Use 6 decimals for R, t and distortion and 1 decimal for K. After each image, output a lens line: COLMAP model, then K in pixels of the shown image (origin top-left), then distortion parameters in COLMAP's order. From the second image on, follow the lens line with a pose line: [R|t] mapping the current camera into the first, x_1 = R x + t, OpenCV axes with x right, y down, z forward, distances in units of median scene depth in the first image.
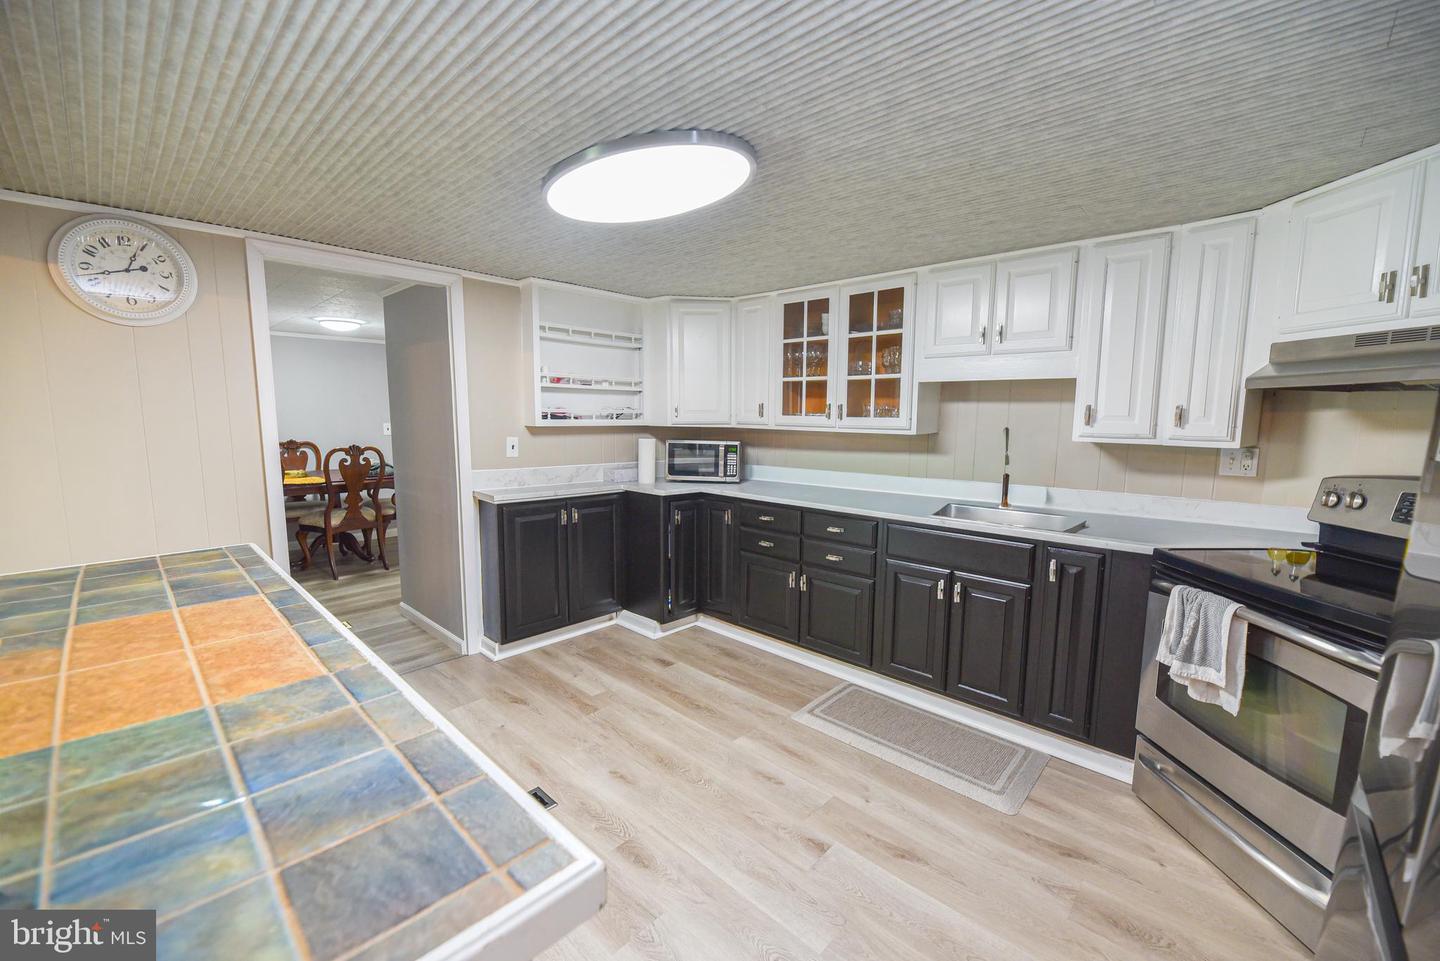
lens RADIAL K [[576.4, 0, 728.2], [0, 576.4, 480.2], [0, 0, 1]] dist [-0.002002, -0.000870]
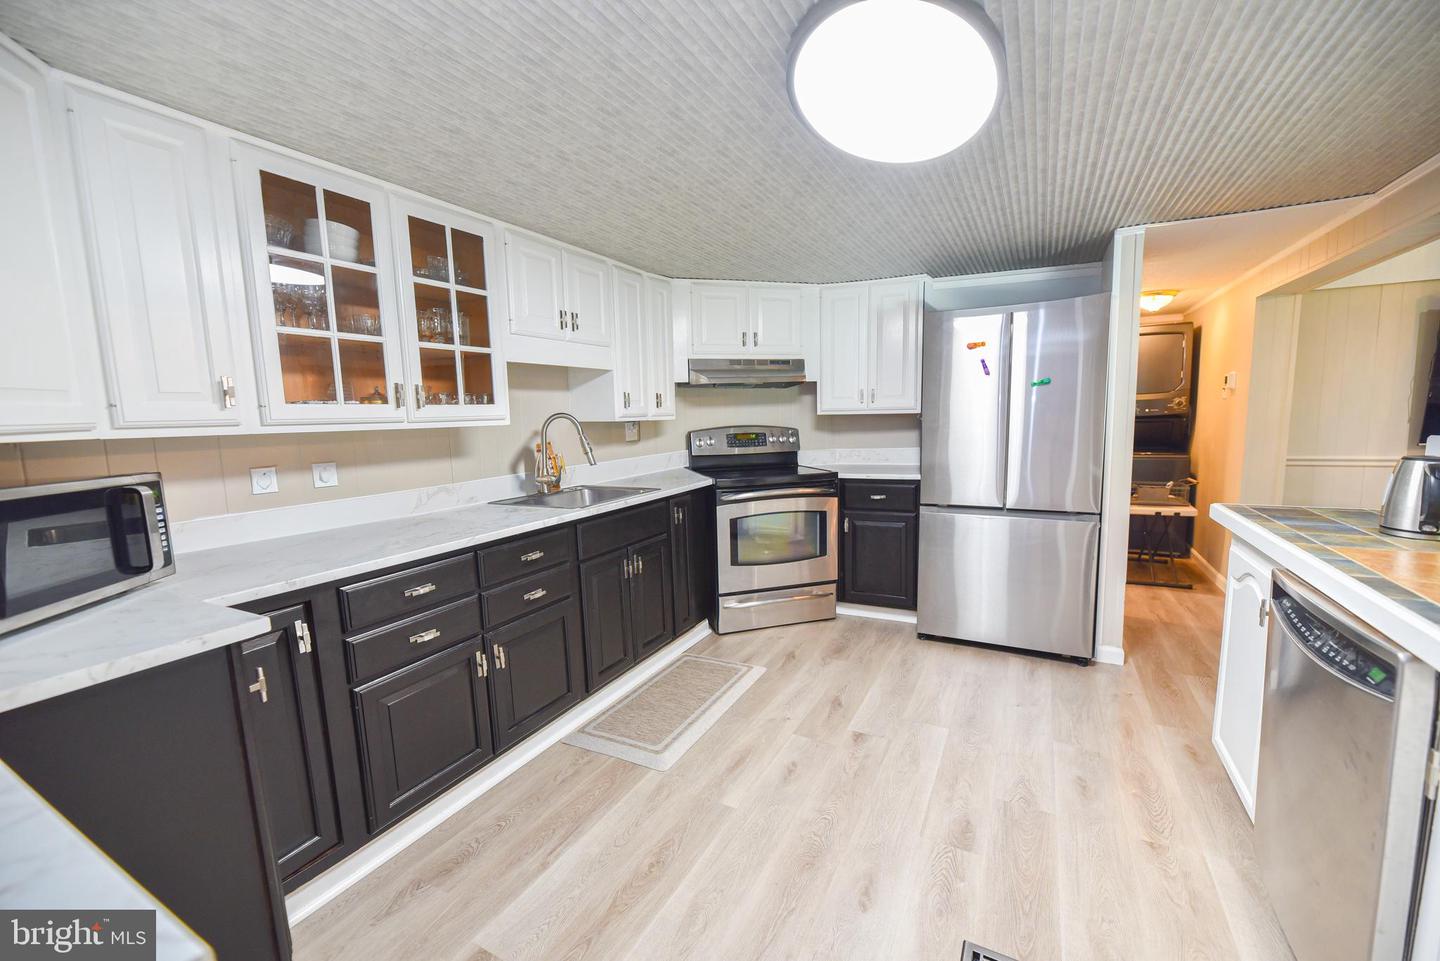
lens RADIAL K [[576.4, 0, 719.1], [0, 576.4, 483.5], [0, 0, 1]] dist [-0.002002, -0.000870]
pose [[-0.241860, -0.123748, 0.962388, -0.578239], [0.138071, 0.977352, 0.160371, -0.091331], [-0.960437, 0.171665, -0.219297, 0.940568]]
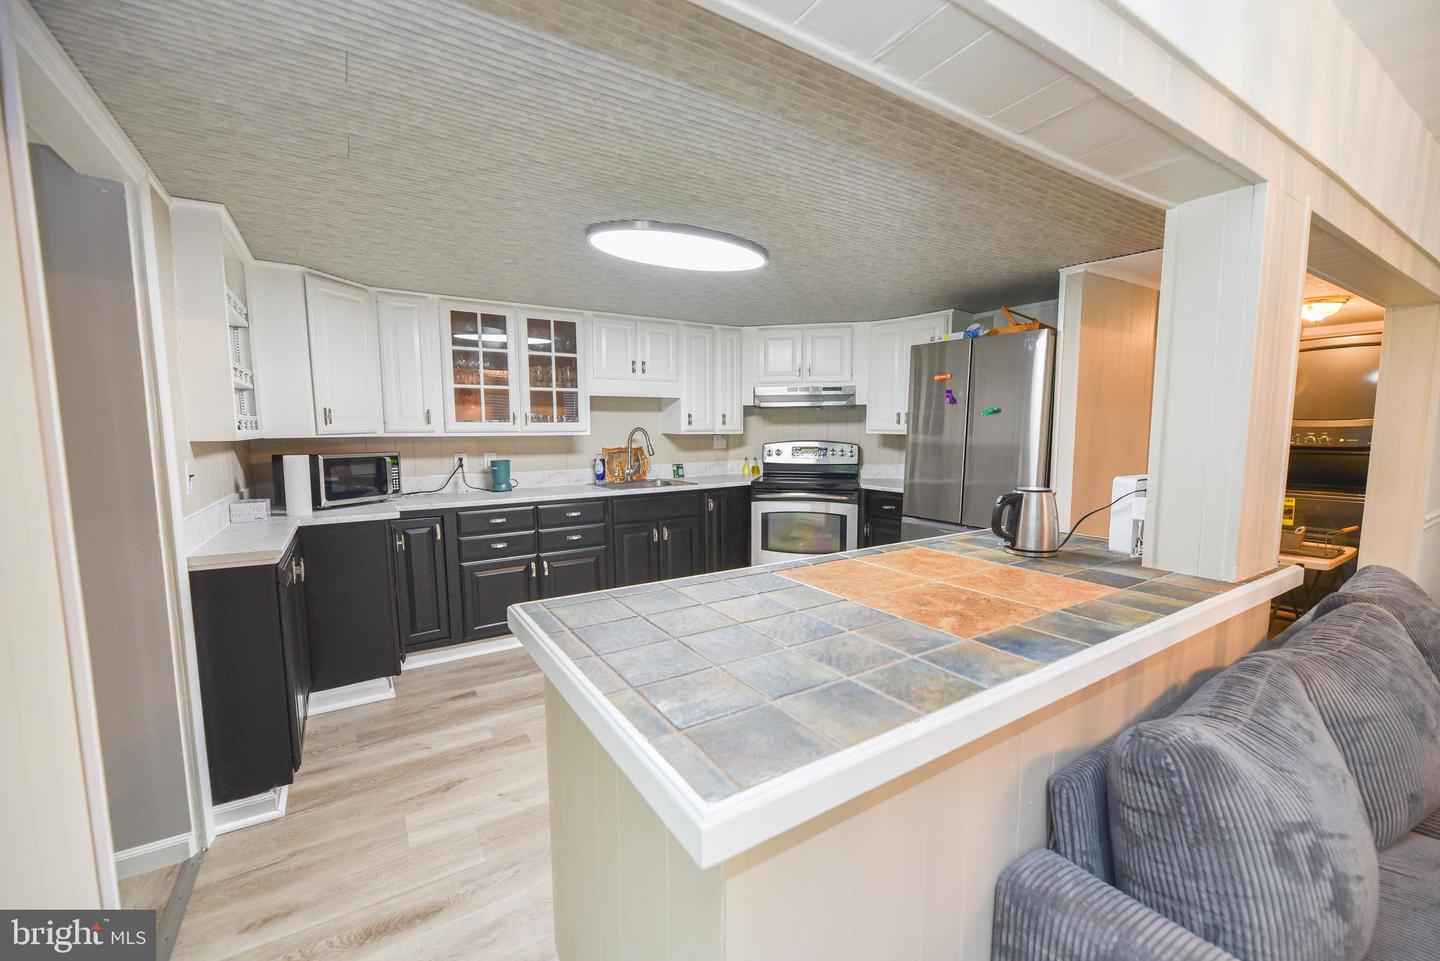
lens RADIAL K [[576.4, 0, 723.3], [0, 576.4, 484.2], [0, 0, 1]] dist [-0.002002, -0.000870]
pose [[0.255921, -0.110873, 0.960318, -0.922367], [0.120242, 0.989337, 0.082179, -0.040277], [-0.959190, 0.094439, 0.266524, 0.373937]]
